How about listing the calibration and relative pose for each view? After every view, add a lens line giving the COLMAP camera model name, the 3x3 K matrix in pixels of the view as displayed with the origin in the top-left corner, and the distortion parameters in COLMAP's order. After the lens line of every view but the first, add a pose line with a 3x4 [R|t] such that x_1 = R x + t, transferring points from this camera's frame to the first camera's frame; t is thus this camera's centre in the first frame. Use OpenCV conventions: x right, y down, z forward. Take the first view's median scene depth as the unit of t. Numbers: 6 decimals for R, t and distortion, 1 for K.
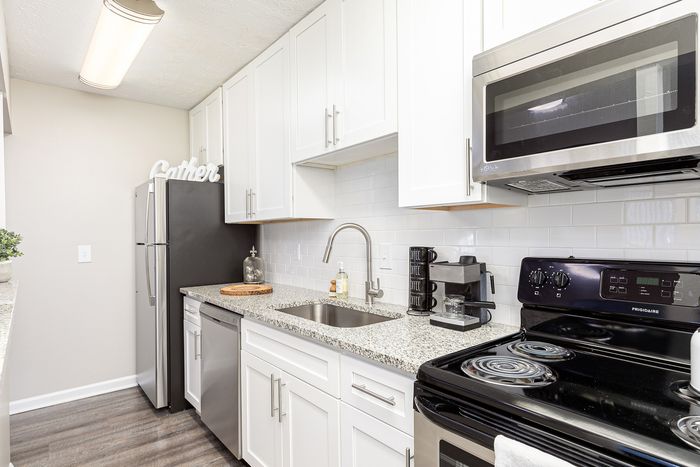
lens RADIAL K [[395.2, 0, 347.5], [0, 395.2, 238.2], [0, 0, 1]] dist [0.028669, -0.000032]
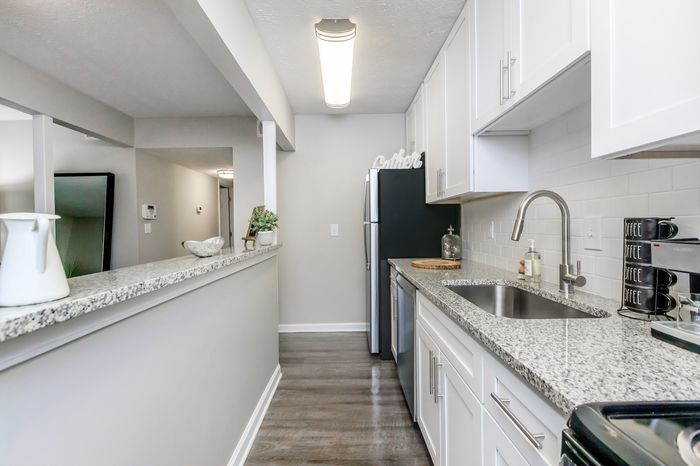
lens RADIAL K [[315.7, 0, 349.7], [0, 315.7, 228.4], [0, 0, 1]] dist [0.000639, 0.000317]
pose [[0.775957, 0.005127, -0.630765, 0.111027], [0.001387, 0.999951, 0.009834, 0.028640], [0.630784, -0.008506, 0.775911, 0.222106]]
